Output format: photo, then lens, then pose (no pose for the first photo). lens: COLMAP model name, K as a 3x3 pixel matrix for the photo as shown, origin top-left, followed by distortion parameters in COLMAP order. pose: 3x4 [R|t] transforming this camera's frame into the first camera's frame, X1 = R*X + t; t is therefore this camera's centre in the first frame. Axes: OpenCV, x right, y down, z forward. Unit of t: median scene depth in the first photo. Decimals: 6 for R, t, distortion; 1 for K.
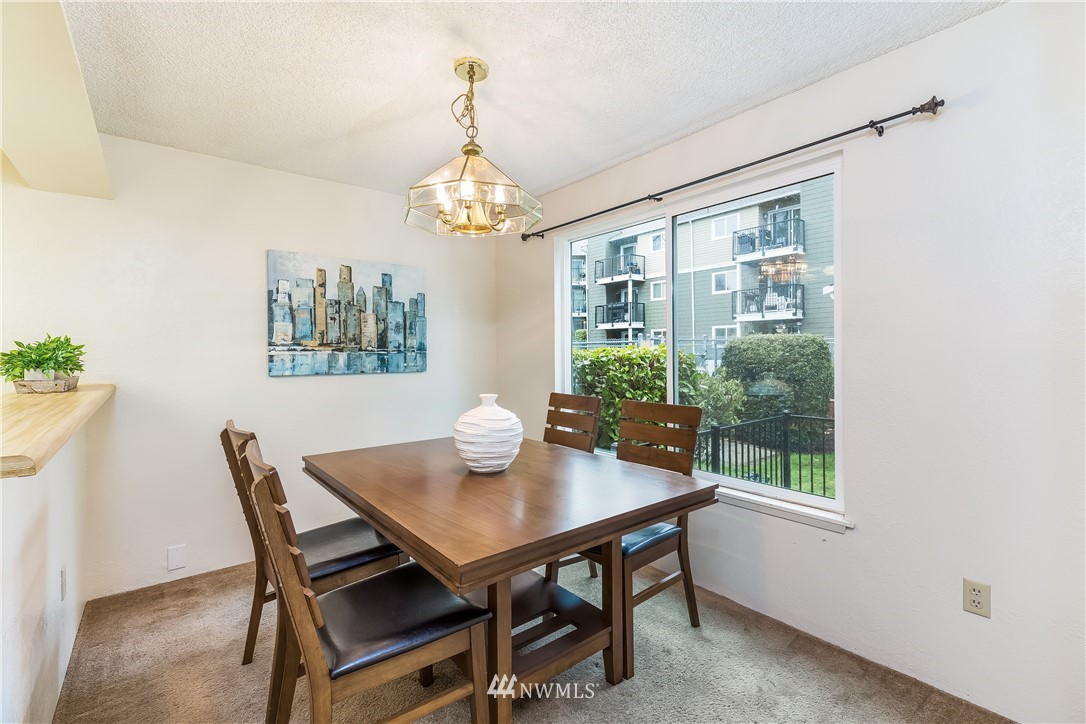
lens RADIAL K [[480.3, 0, 548.9], [0, 480.3, 356.2], [0, 0, 1]] dist [0.024389, -0.003704]
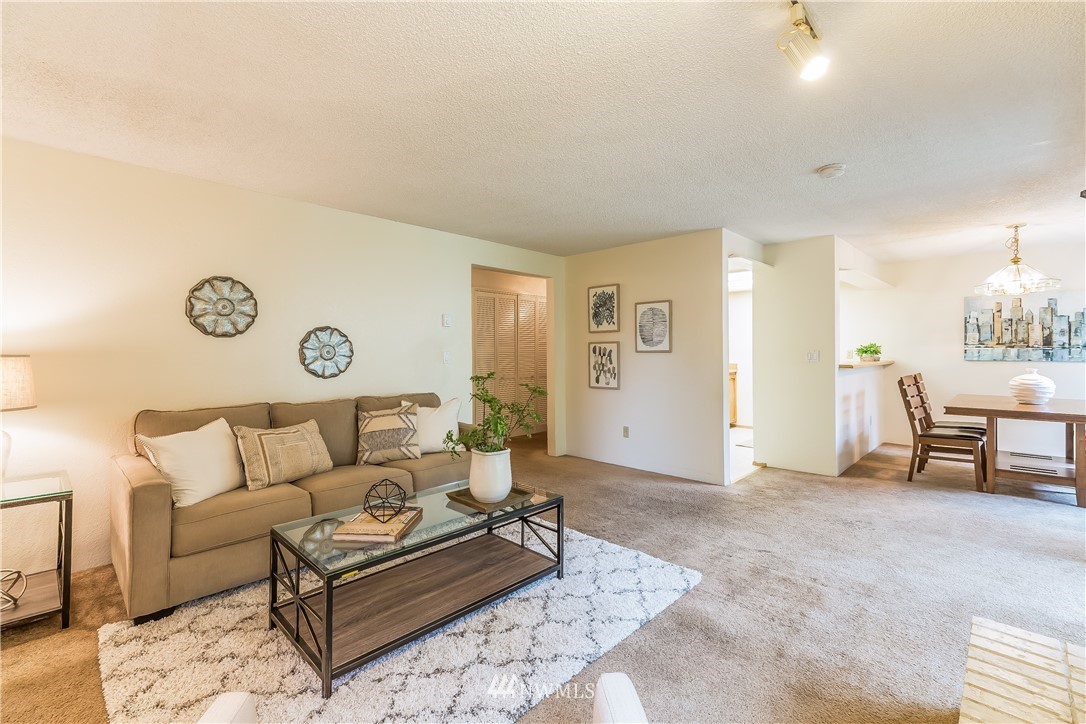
lens RADIAL K [[480.3, 0, 542.5], [0, 480.3, 343.4], [0, 0, 1]] dist [0.024389, -0.003704]
pose [[0.116953, -0.006840, -0.993114, 1.132685], [-0.006156, 0.999952, -0.007612, -0.001768], [0.993118, 0.007004, 0.116905, -0.898067]]
